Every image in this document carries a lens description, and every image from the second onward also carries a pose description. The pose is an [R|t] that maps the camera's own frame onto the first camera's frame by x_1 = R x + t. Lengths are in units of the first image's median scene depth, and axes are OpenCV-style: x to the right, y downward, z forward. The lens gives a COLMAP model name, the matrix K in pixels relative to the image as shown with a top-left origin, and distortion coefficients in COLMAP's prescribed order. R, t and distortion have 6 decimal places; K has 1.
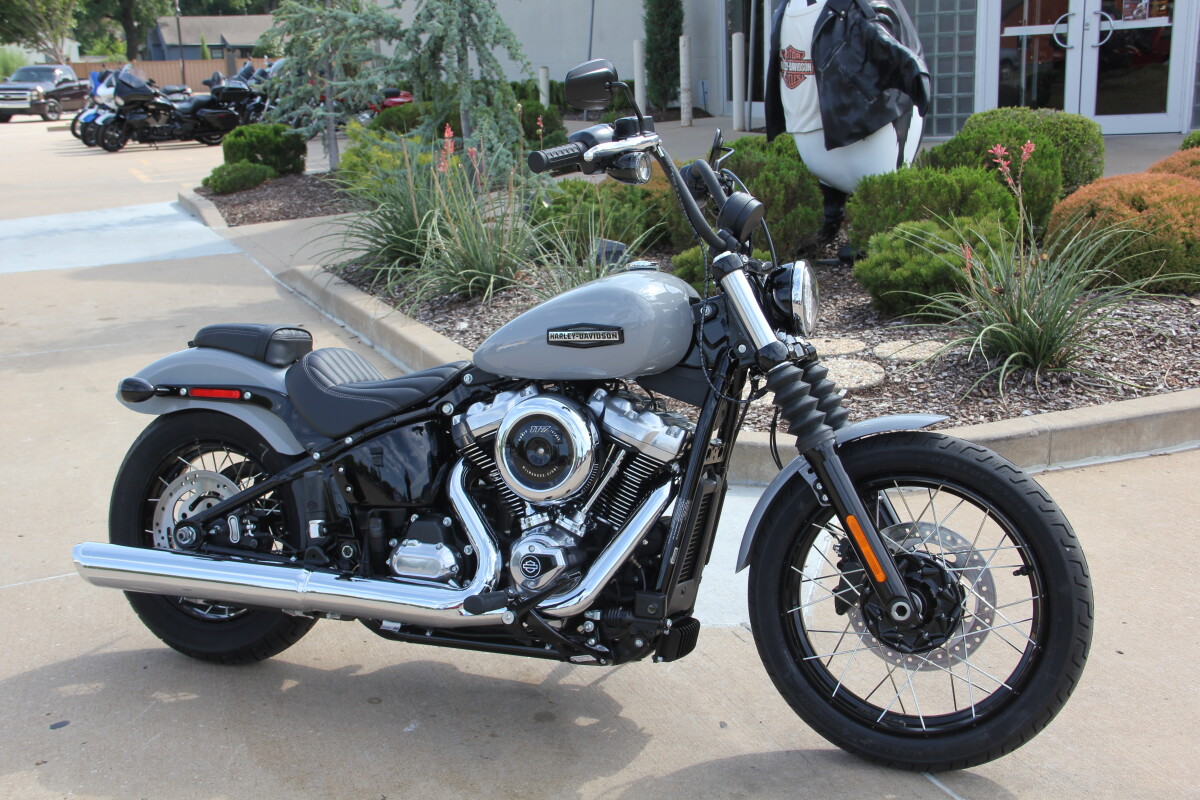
lens RADIAL K [[1460.5, 0, 601.3], [0, 1460.5, 396.4], [0, 0, 1]] dist [0.070135, 0.000000]
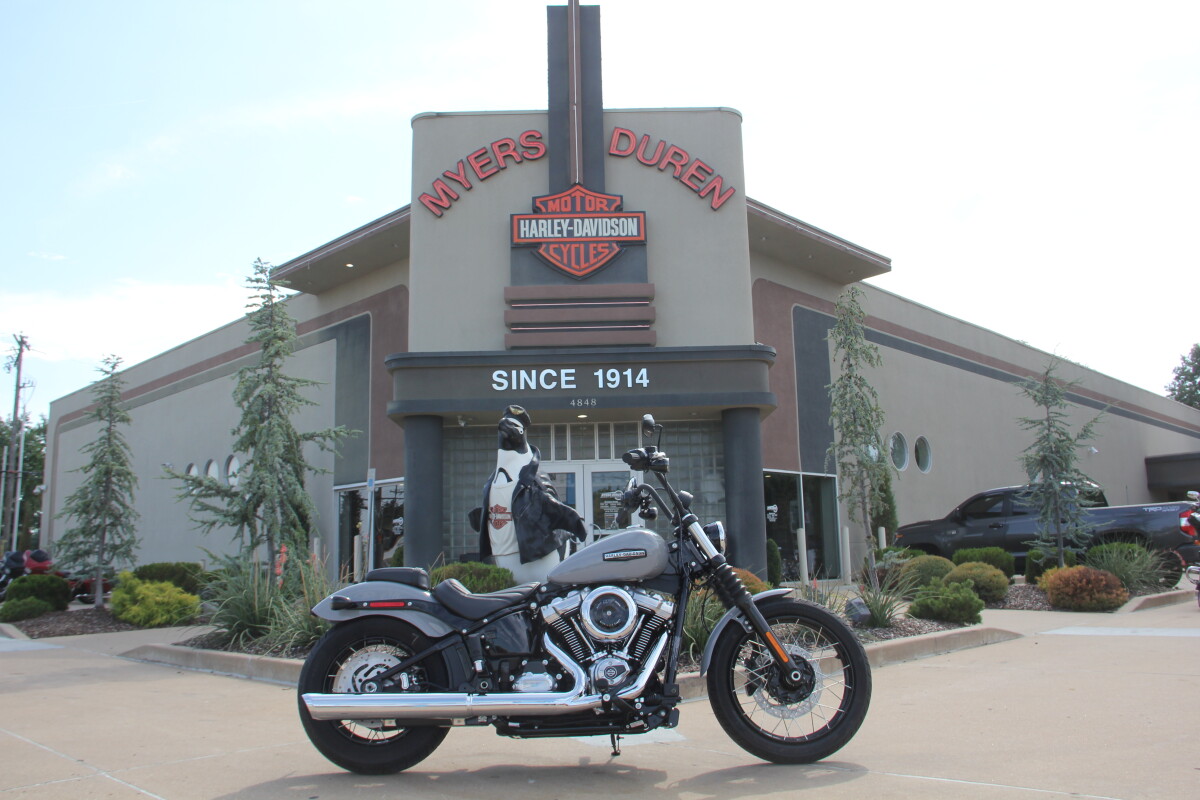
lens RADIAL K [[1012.1, 0, 615.3], [0, 1012.1, 373.1], [0, 0, 1]] dist [-0.157442, 0.014716]
pose [[0.909998, 0.095765, 0.403402, -0.546371], [0.085840, 0.908364, -0.409276, 0.267210], [-0.405630, 0.407068, 0.818389, -0.186069]]
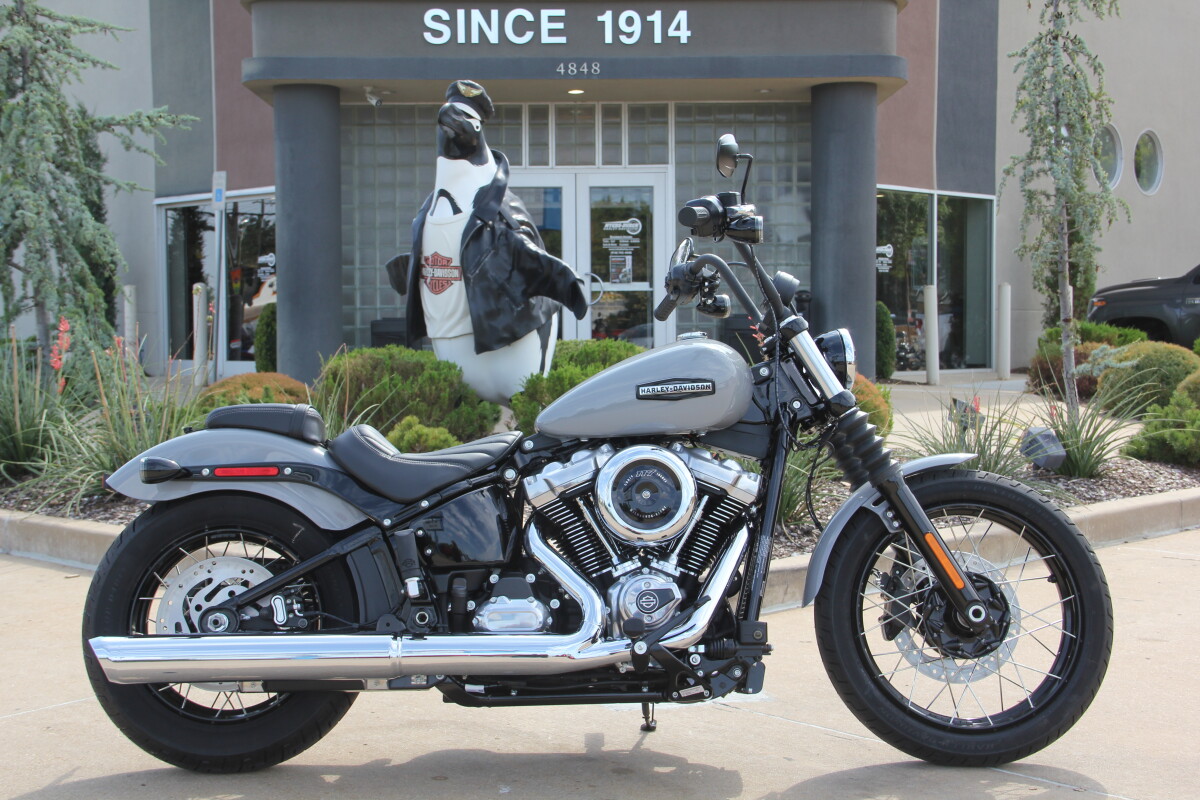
lens RADIAL K [[1612.5, 0, 604.0], [0, 1612.5, 411.3], [0, 0, 1]] dist [0.104374, 0.000000]
pose [[0.912398, 0.014750, 0.409037, -0.510641], [0.063700, 0.982057, -0.177503, 0.171010], [-0.404316, 0.188009, 0.895087, -0.050755]]
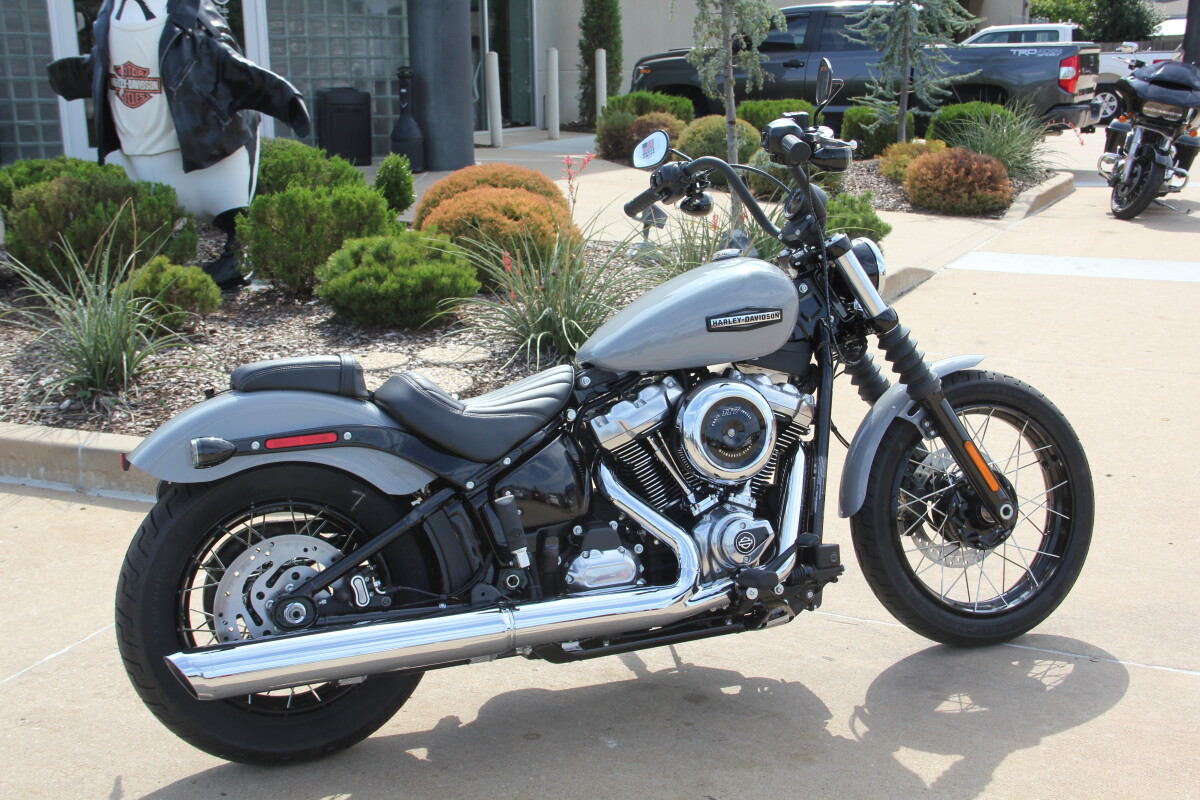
lens RADIAL K [[1460.5, 0, 605.4], [0, 1460.5, 408.9], [0, 0, 1]] dist [0.070135, 0.000000]
pose [[0.722194, -0.129102, 0.679536, -0.749662], [0.140992, 0.989277, 0.038106, -0.029223], [-0.677169, 0.068289, 0.732652, 0.273721]]
